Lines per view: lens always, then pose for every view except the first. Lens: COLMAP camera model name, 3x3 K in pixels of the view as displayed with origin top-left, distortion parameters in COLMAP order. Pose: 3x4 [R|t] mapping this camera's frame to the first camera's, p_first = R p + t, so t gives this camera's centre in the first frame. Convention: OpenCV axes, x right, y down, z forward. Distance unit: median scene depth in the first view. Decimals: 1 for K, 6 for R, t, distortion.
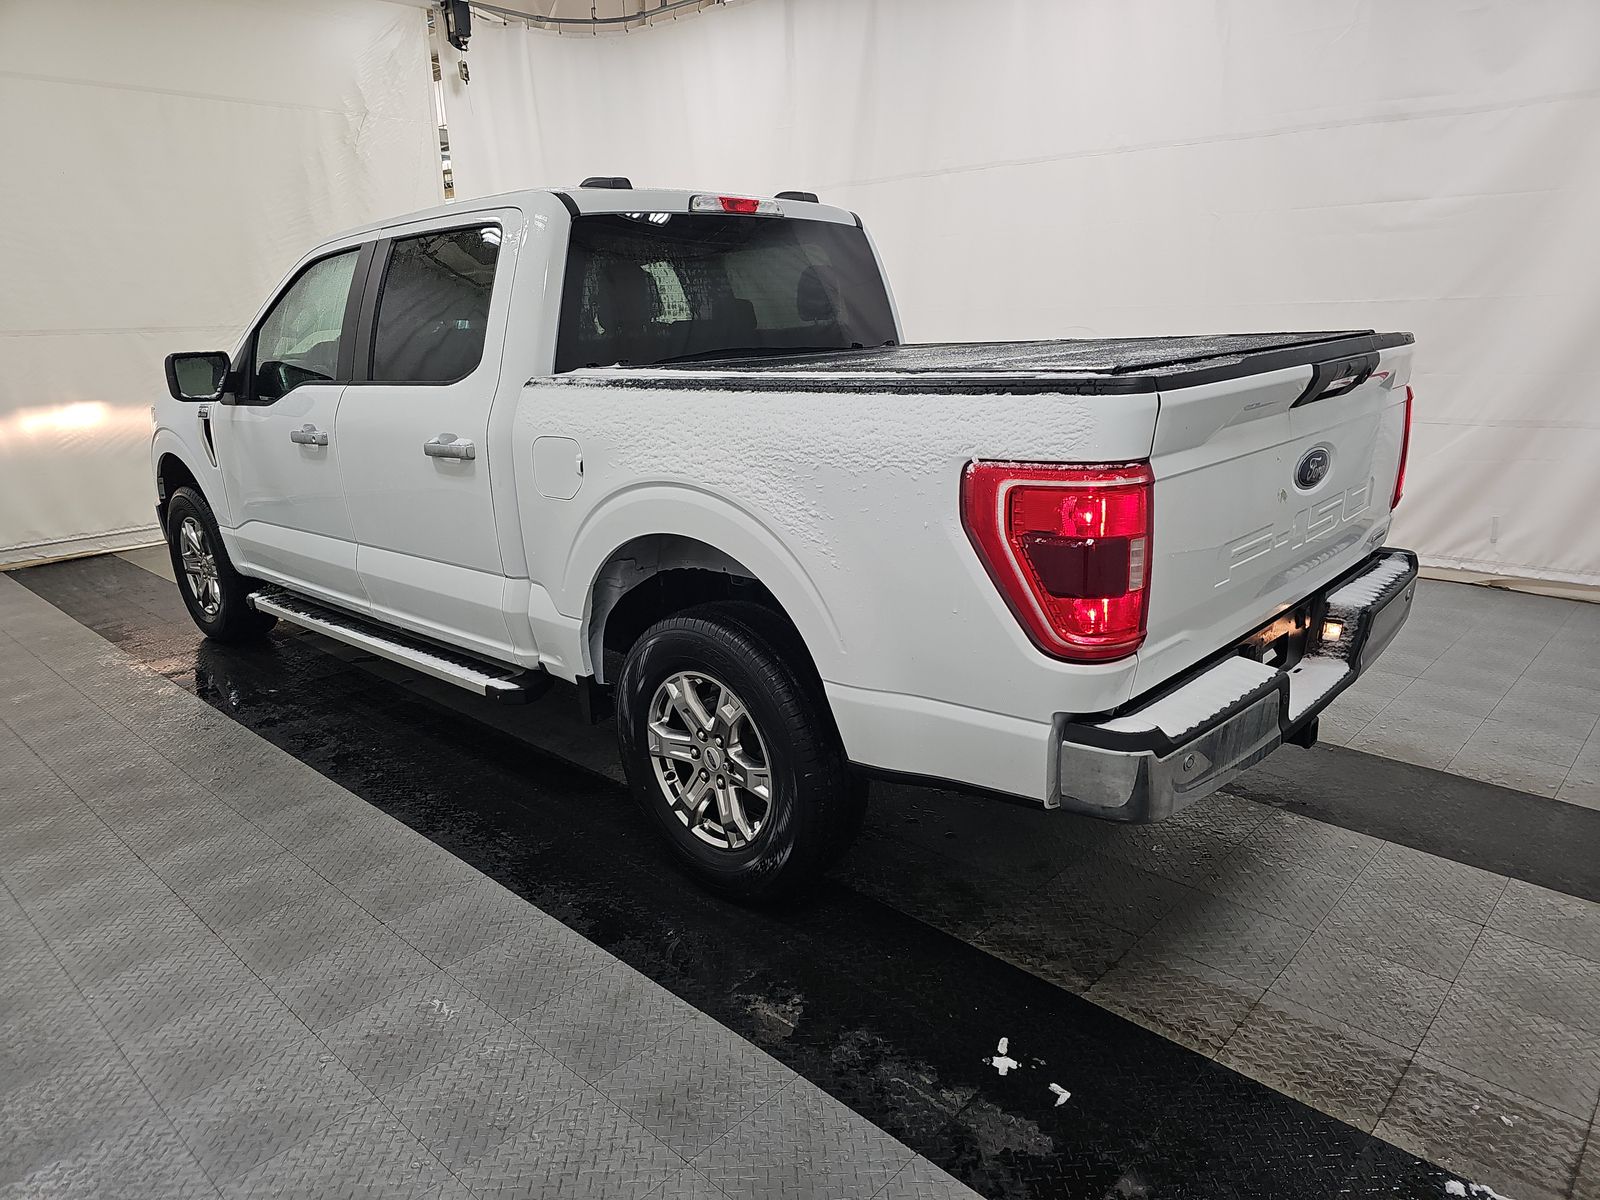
lens RADIAL K [[1053.5, 0, 807.3], [0, 1053.5, 598.9], [0, 0, 1]] dist [0.041251, -0.041845]
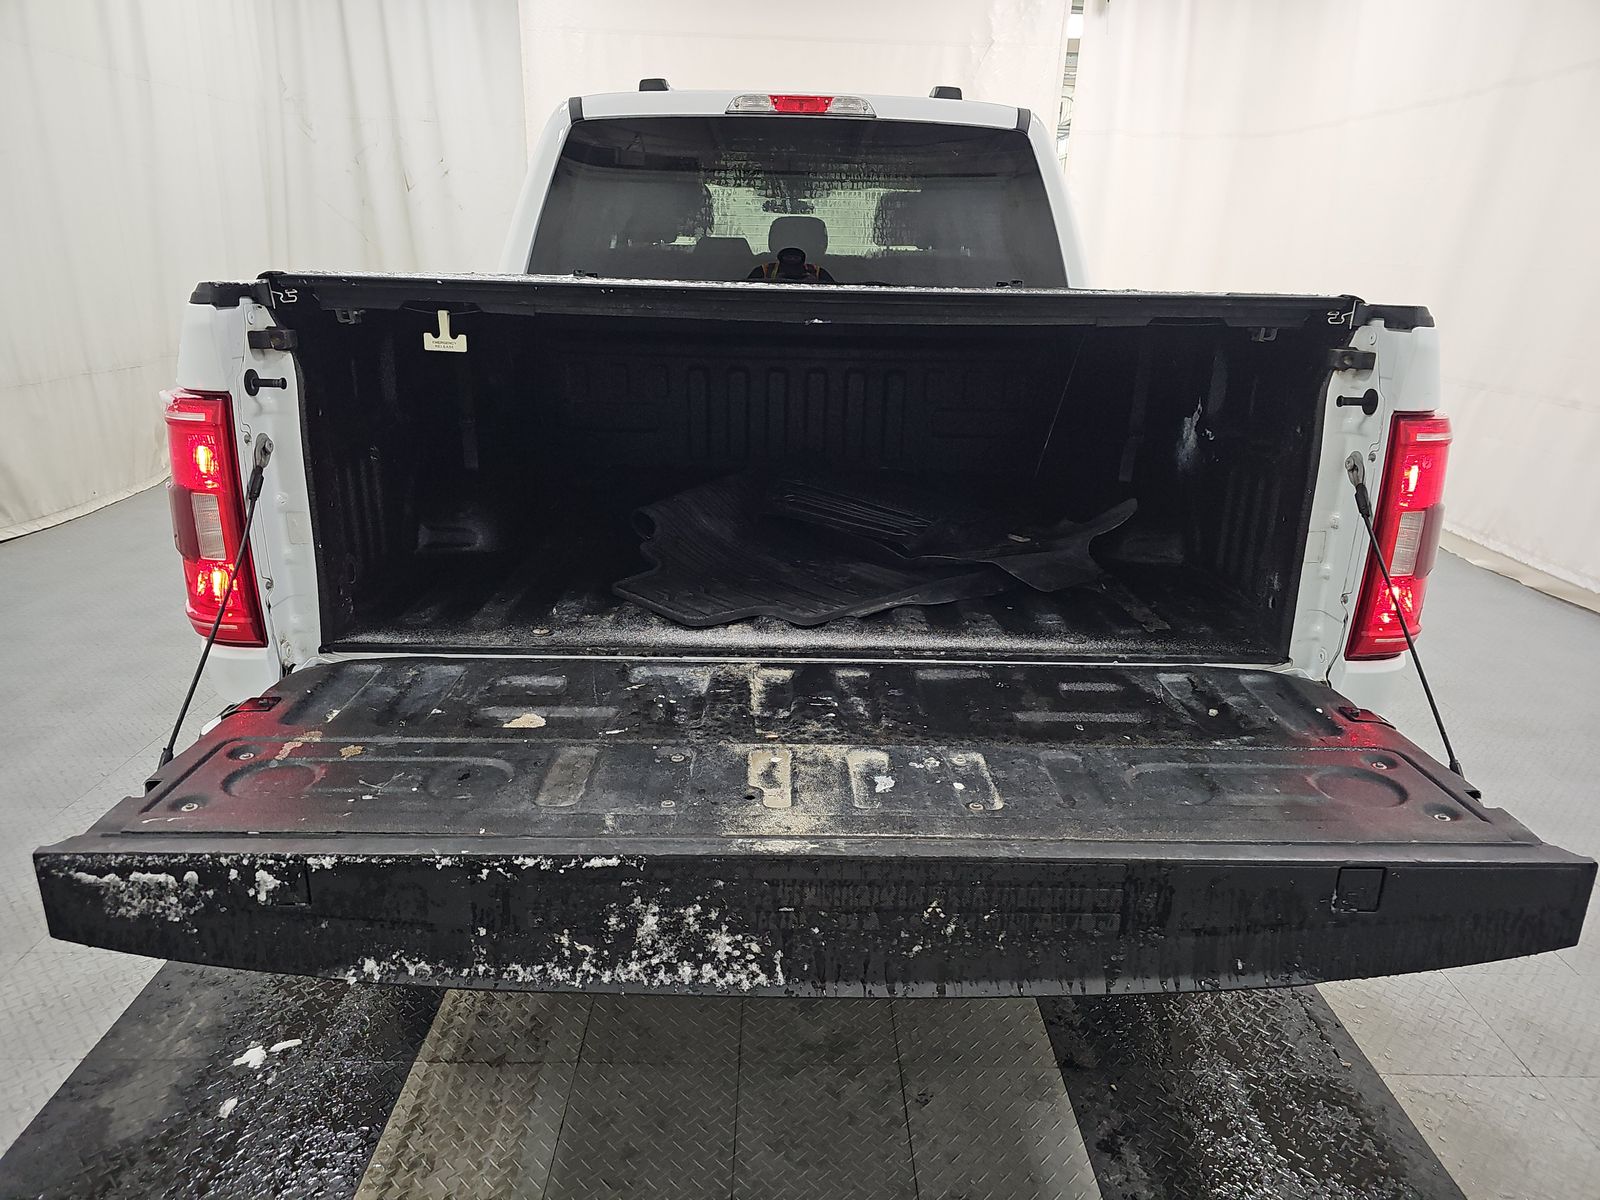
lens RADIAL K [[1053.5, 0, 794.9], [0, 1053.5, 612.0], [0, 0, 1]] dist [0.041251, -0.041845]
pose [[0.689311, 0.273147, -0.671000, 0.646662], [-0.236860, 0.960270, 0.147578, -0.106453], [0.684651, 0.057205, 0.726622, 0.411199]]
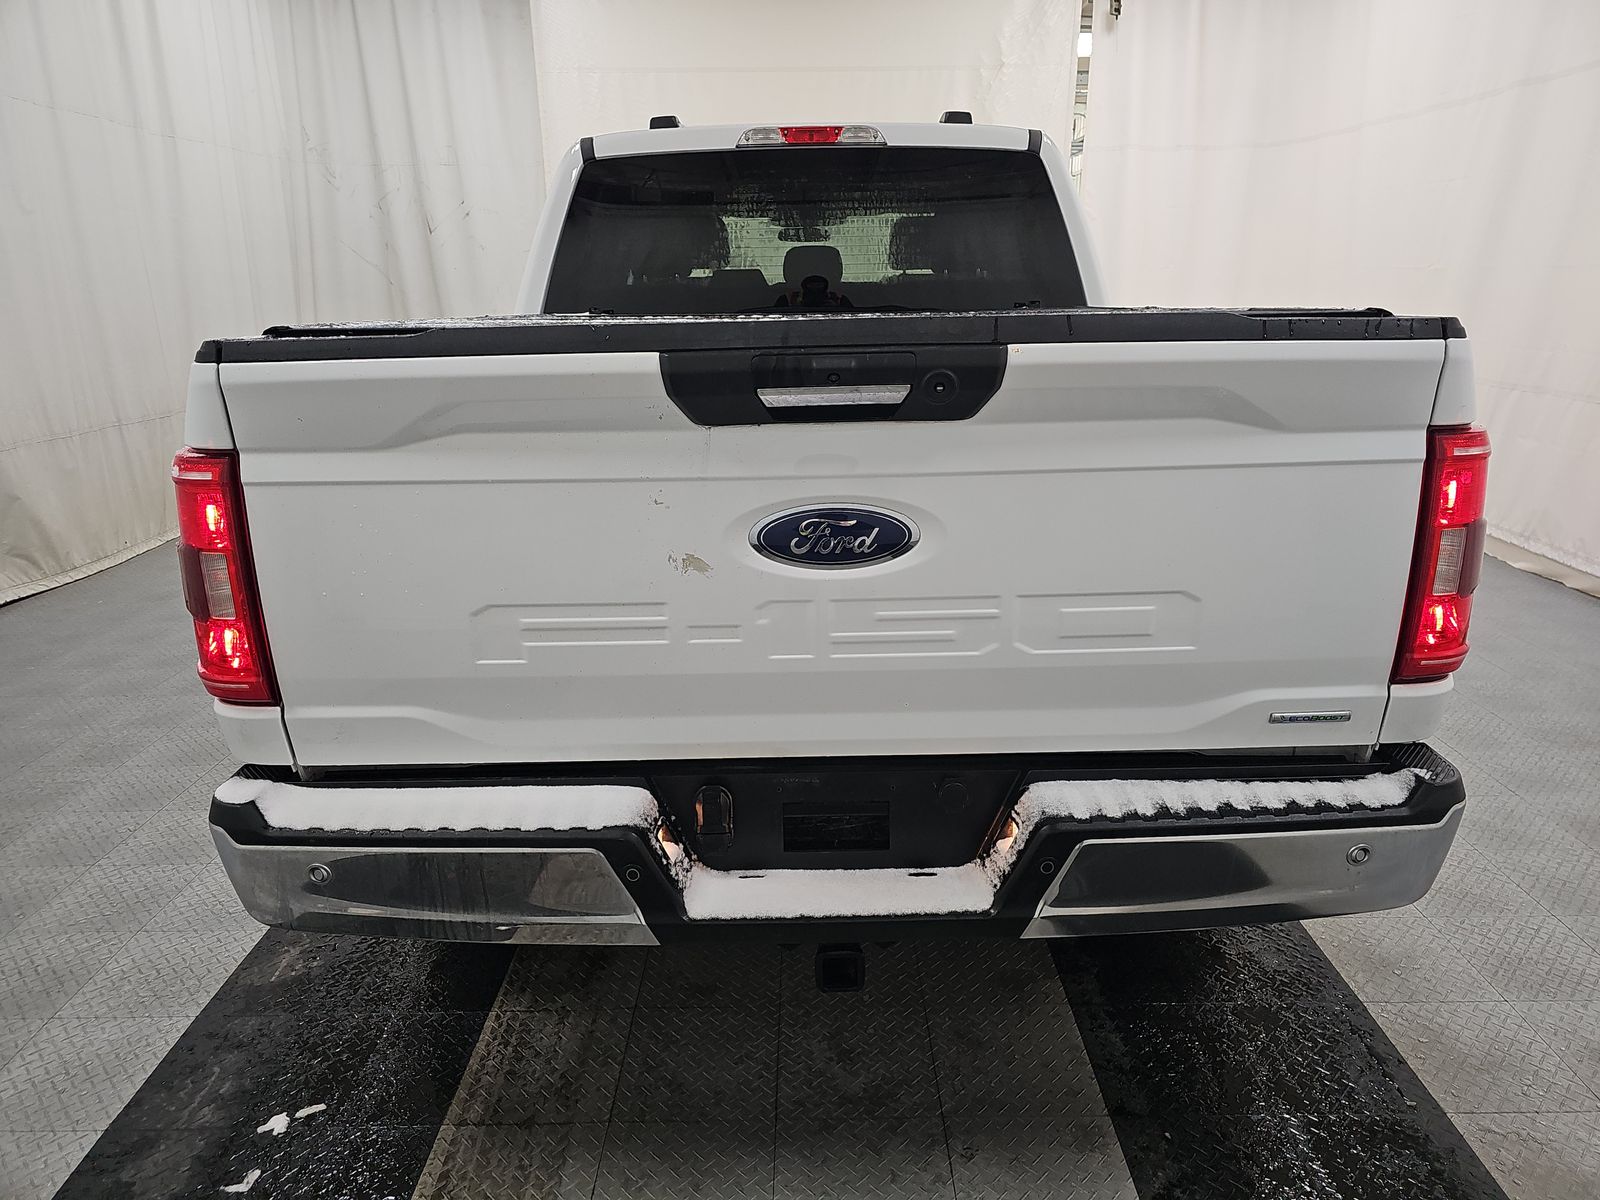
lens RADIAL K [[1053.5, 0, 806.5], [0, 1053.5, 600.2], [0, 0, 1]] dist [0.041251, -0.041845]
pose [[0.684124, 0.229588, -0.692289, 0.639603], [-0.202416, 0.971645, 0.122203, -0.113994], [0.700715, 0.056528, 0.711198, 0.423648]]
